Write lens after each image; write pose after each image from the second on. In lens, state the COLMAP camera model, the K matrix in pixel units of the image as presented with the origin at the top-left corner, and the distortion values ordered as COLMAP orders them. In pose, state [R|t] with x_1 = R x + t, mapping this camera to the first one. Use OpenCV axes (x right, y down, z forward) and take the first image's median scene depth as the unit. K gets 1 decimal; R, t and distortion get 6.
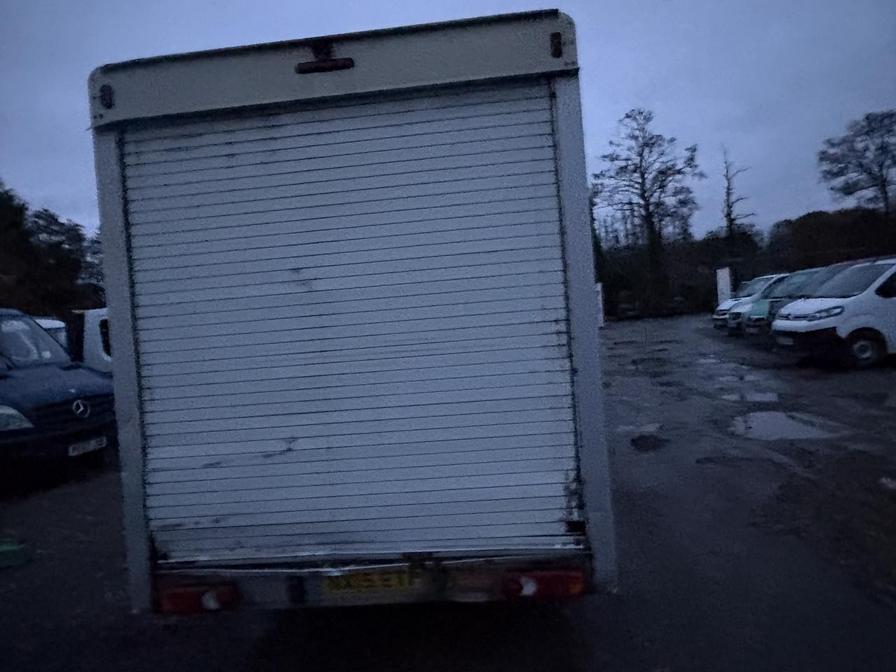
lens RADIAL K [[597.0, 0, 449.5], [0, 597.0, 337.8], [0, 0, 1]] dist [-0.009422, 0.003634]
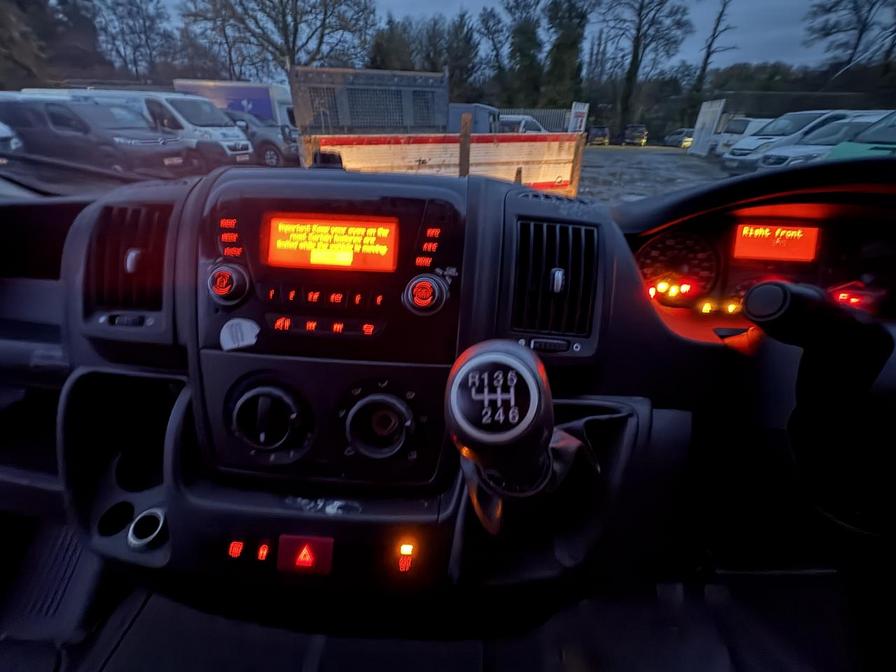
lens RADIAL K [[356.8, 0, 448.4], [0, 356.8, 338.2], [0, 0, 1]] dist [-0.001452, 0.000214]
pose [[0.994919, 0.082783, 0.057294, 0.001054], [-0.100135, 0.872608, 0.478047, -0.004612], [-0.010421, -0.481355, 0.876464, 0.180472]]
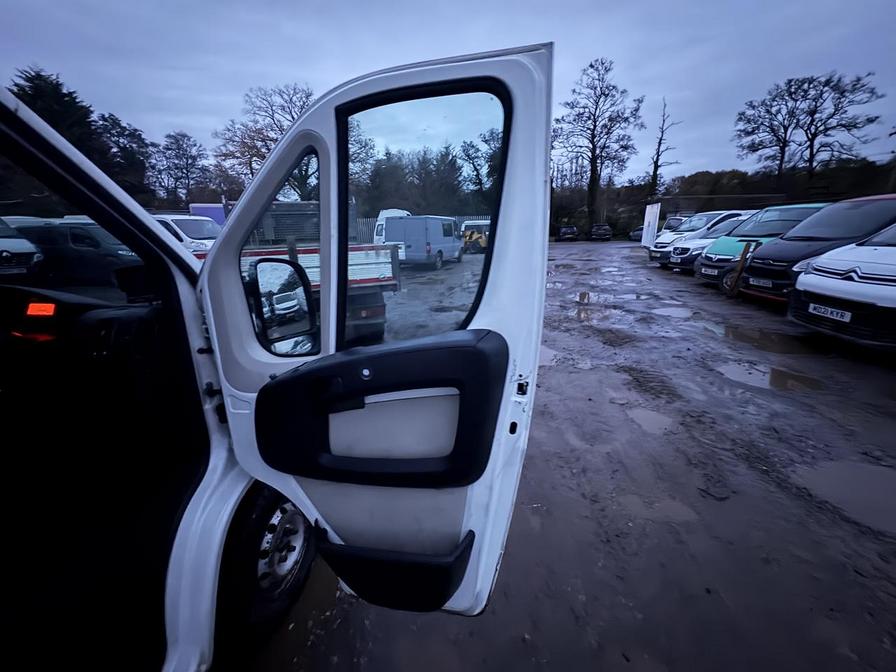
lens RADIAL K [[356.8, 0, 450.2], [0, 356.8, 337.8], [0, 0, 1]] dist [-0.001452, 0.000214]
pose [[0.997474, 0.068770, 0.017774, 0.040271], [-0.071027, 0.963206, 0.259208, -0.010179], [0.000706, -0.259816, 0.965658, 0.163727]]
